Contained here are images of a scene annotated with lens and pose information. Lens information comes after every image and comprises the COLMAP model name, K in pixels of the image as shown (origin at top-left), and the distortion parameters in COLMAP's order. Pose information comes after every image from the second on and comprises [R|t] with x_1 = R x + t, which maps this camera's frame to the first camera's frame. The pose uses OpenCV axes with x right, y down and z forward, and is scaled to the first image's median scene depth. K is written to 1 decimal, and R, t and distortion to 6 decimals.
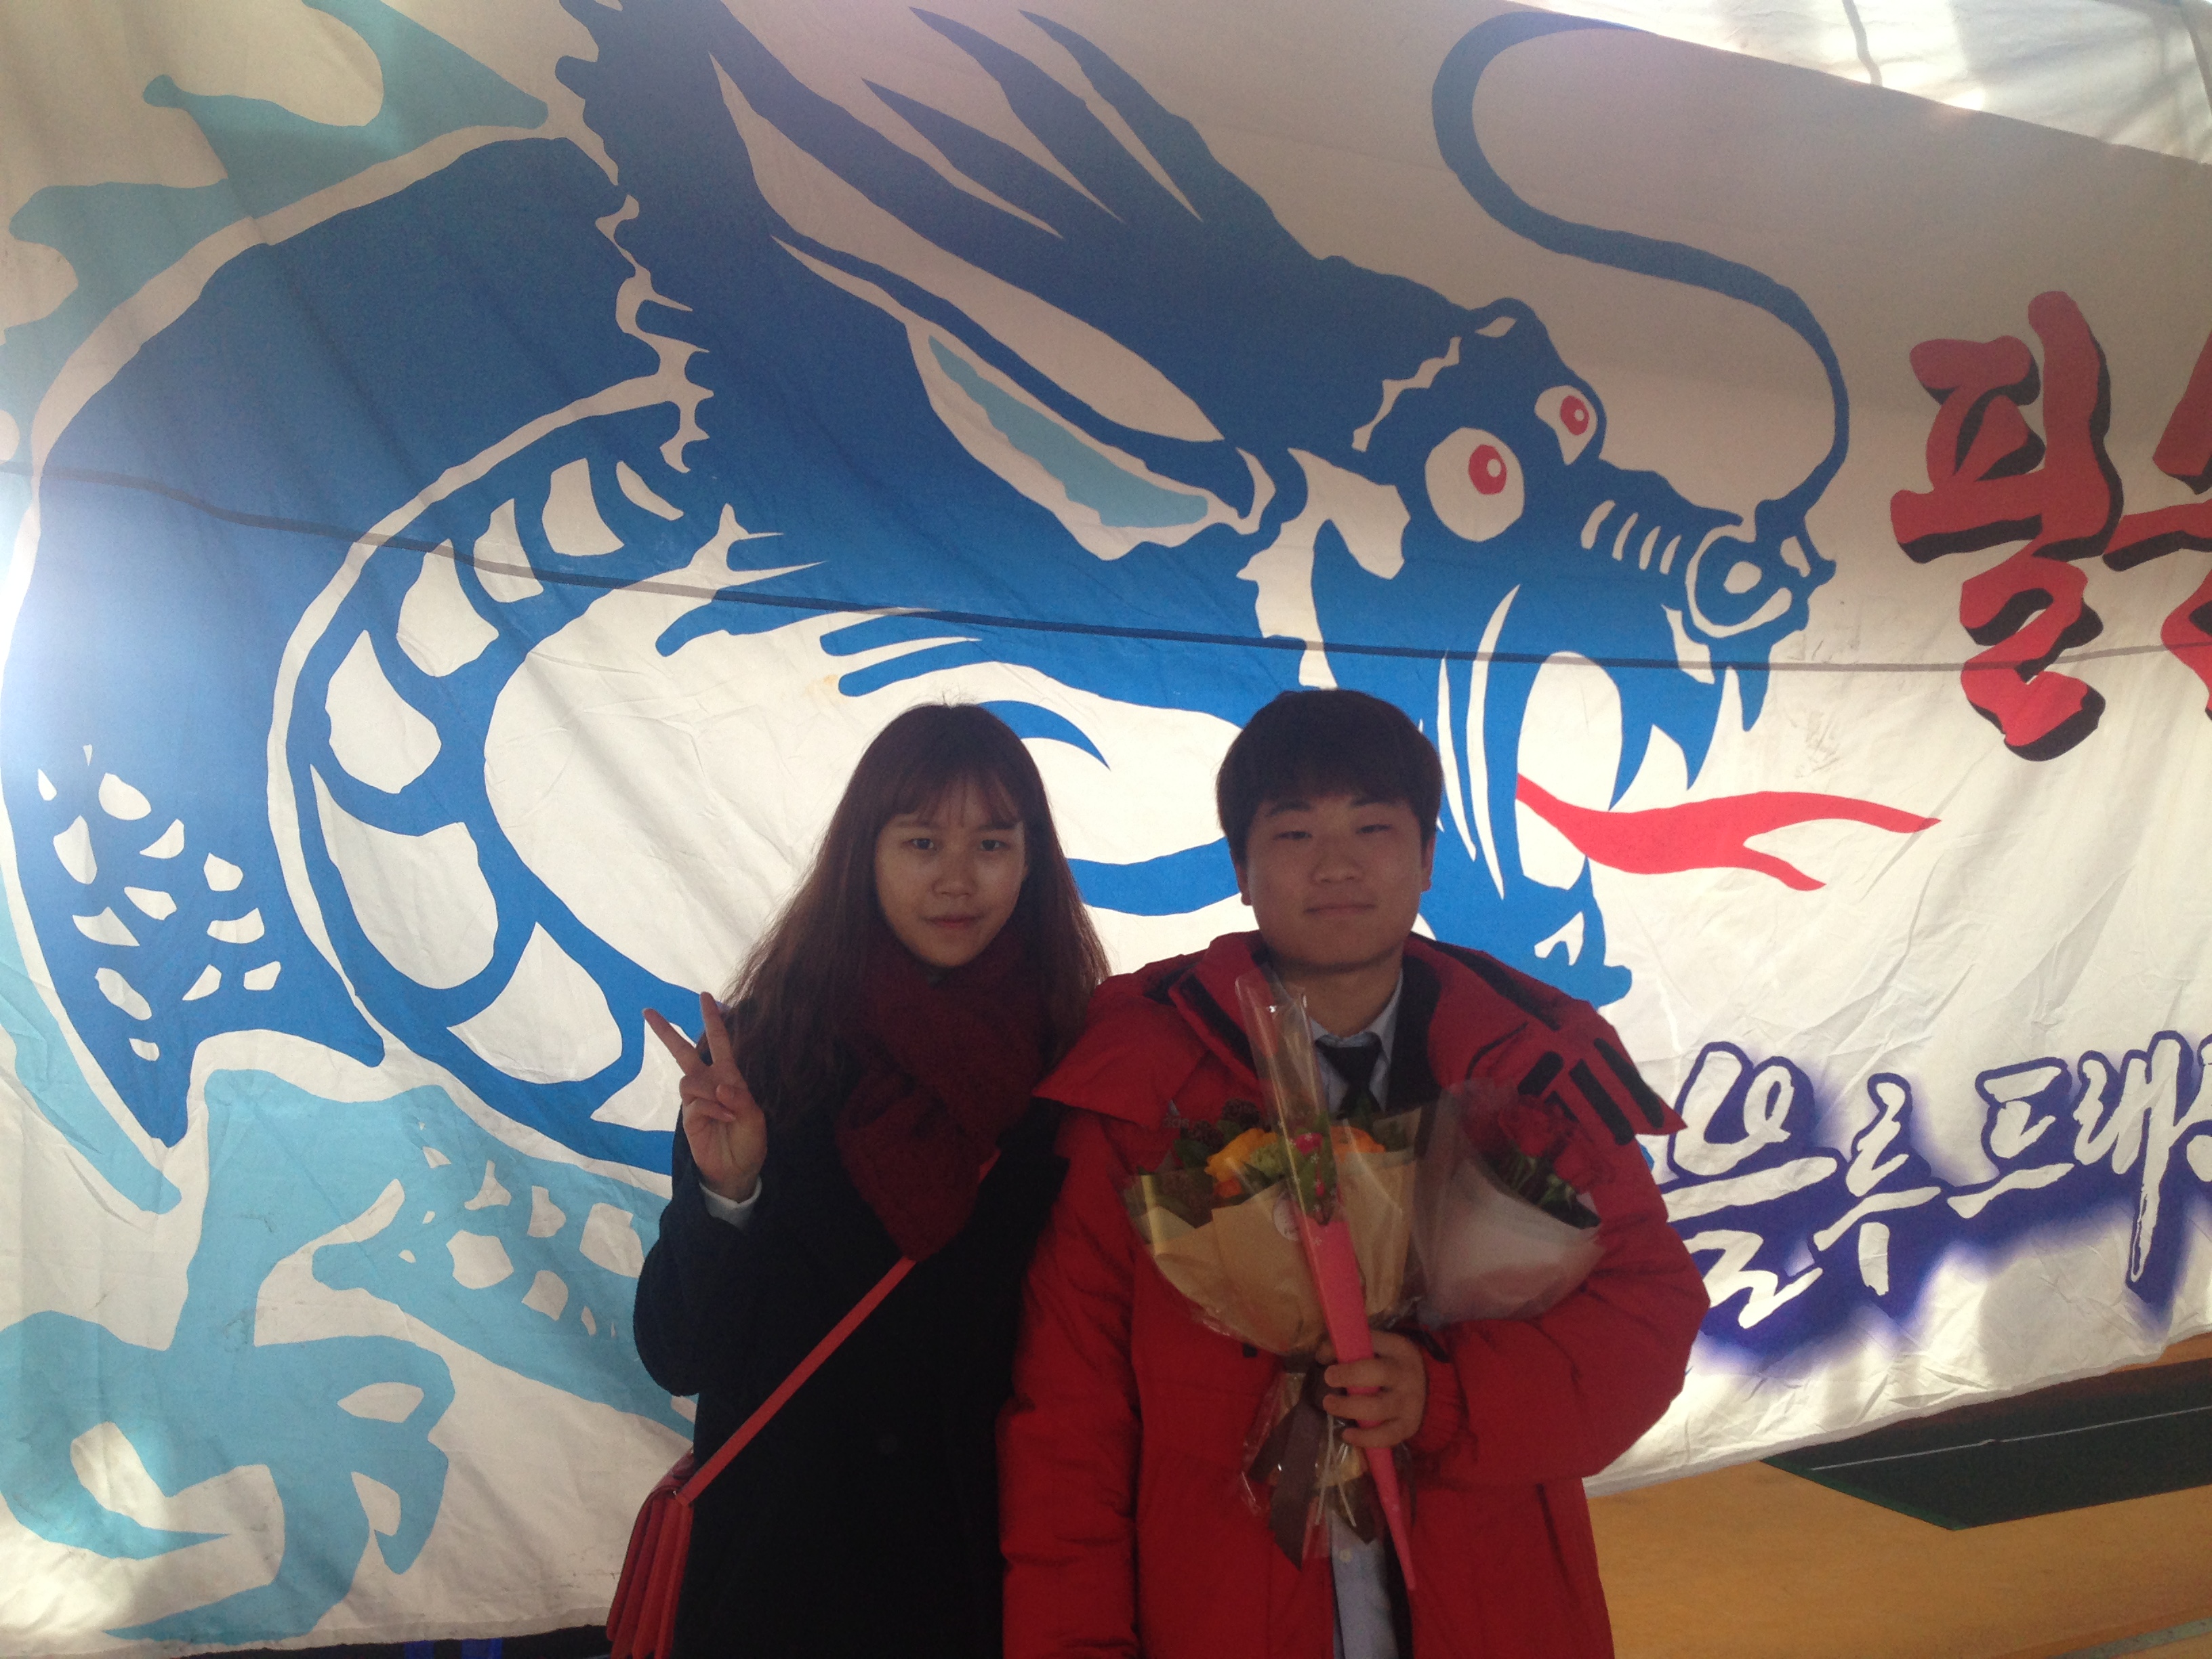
lens RADIAL K [[2022.7, 0, 1106.0], [0, 2022.7, 829.5], [0, 0, 1]] dist [0.141079, -0.195111]
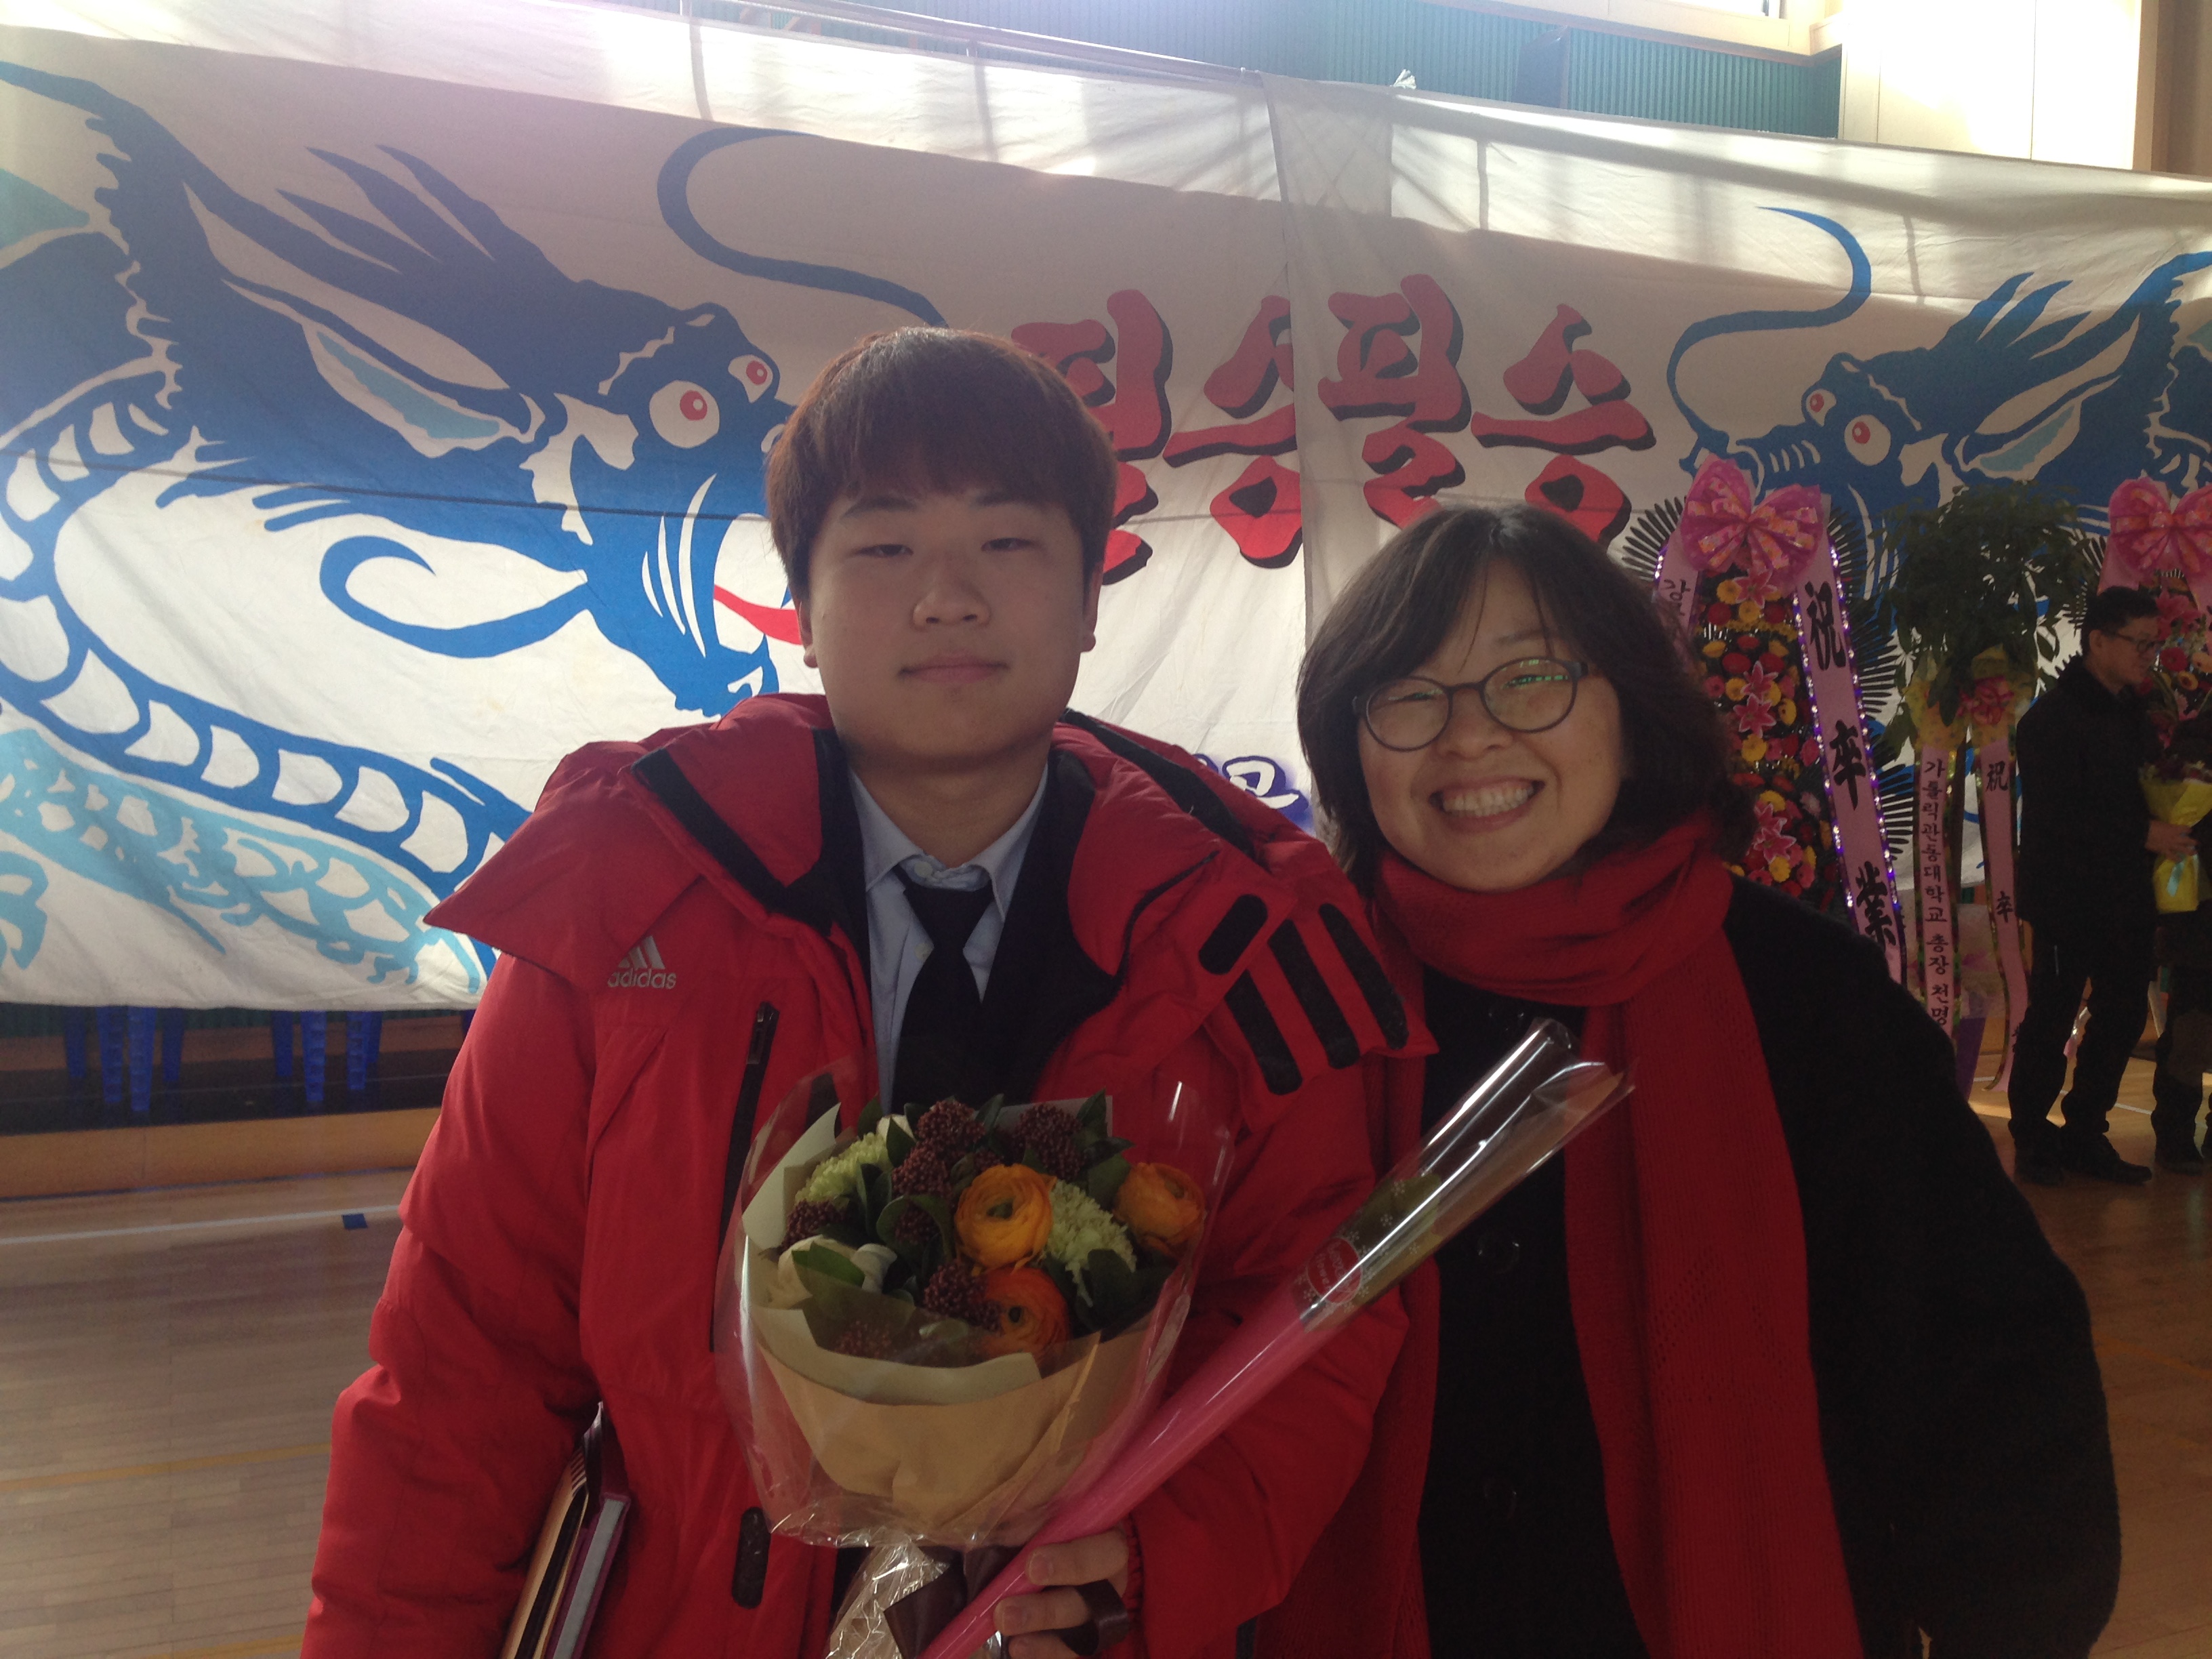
lens RADIAL K [[2038.3, 0, 1106.0], [0, 2038.3, 829.5], [0, 0, 1]] dist [0.175154, -0.296392]
pose [[0.999244, 0.020108, -0.033263, 0.618300], [-0.017166, 0.996105, 0.086489, 0.024007], [0.034872, -0.085853, 0.995697, -0.776208]]
